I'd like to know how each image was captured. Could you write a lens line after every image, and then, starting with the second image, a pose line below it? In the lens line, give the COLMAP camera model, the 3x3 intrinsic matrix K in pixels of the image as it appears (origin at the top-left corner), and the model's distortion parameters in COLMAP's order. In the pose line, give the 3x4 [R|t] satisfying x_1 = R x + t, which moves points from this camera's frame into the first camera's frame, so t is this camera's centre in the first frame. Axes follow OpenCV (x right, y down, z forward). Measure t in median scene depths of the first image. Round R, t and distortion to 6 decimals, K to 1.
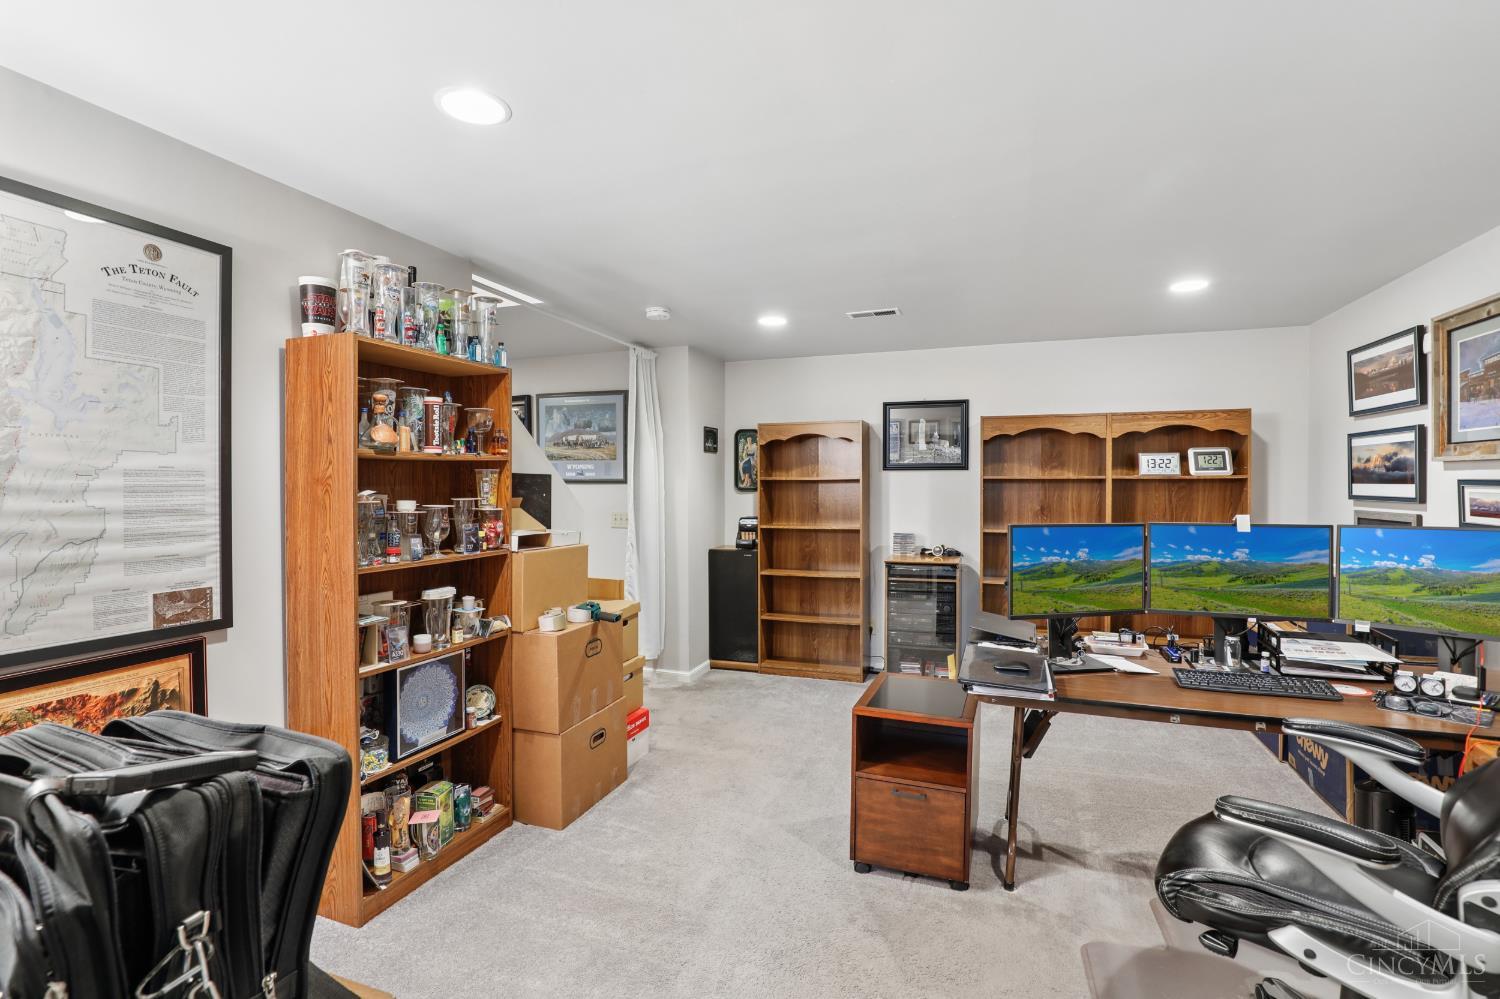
lens RADIAL K [[688.5, 0, 752.4], [0, 688.5, 492.5], [0, 0, 1]] dist [-0.021954, 0.000200]
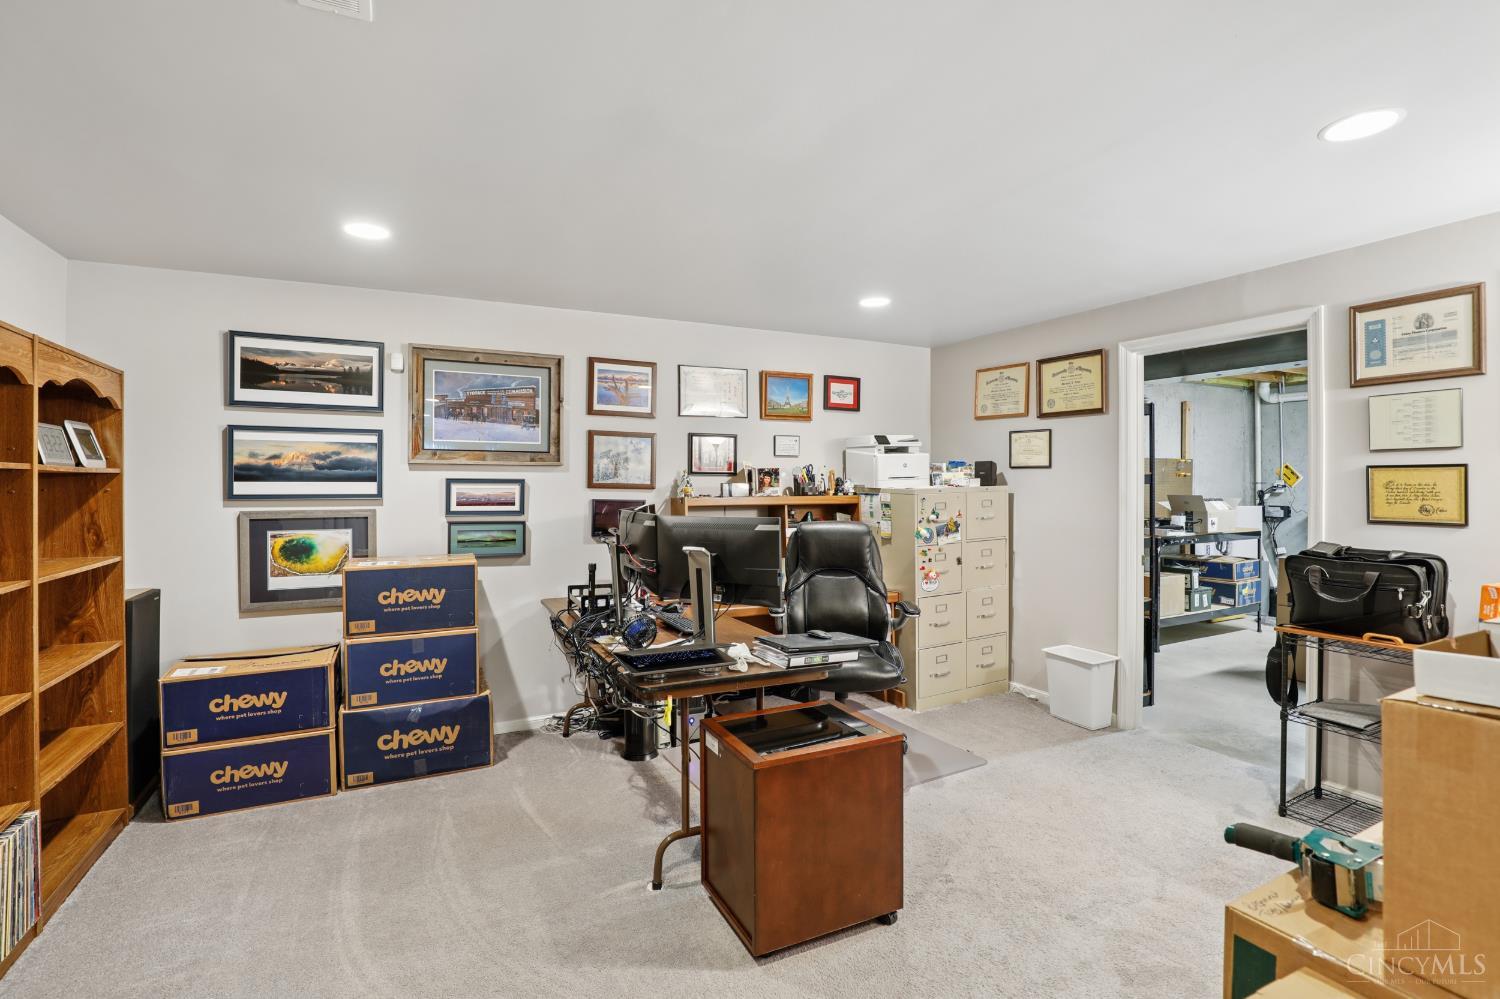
lens RADIAL K [[688.5, 0, 754.5], [0, 688.5, 490.6], [0, 0, 1]] dist [-0.021954, 0.000200]
pose [[-0.714683, 0.001974, 0.699446, -0.247523], [0.012535, 0.999872, 0.009987, -0.001629], [-0.699336, 0.015906, -0.714616, 1.301630]]
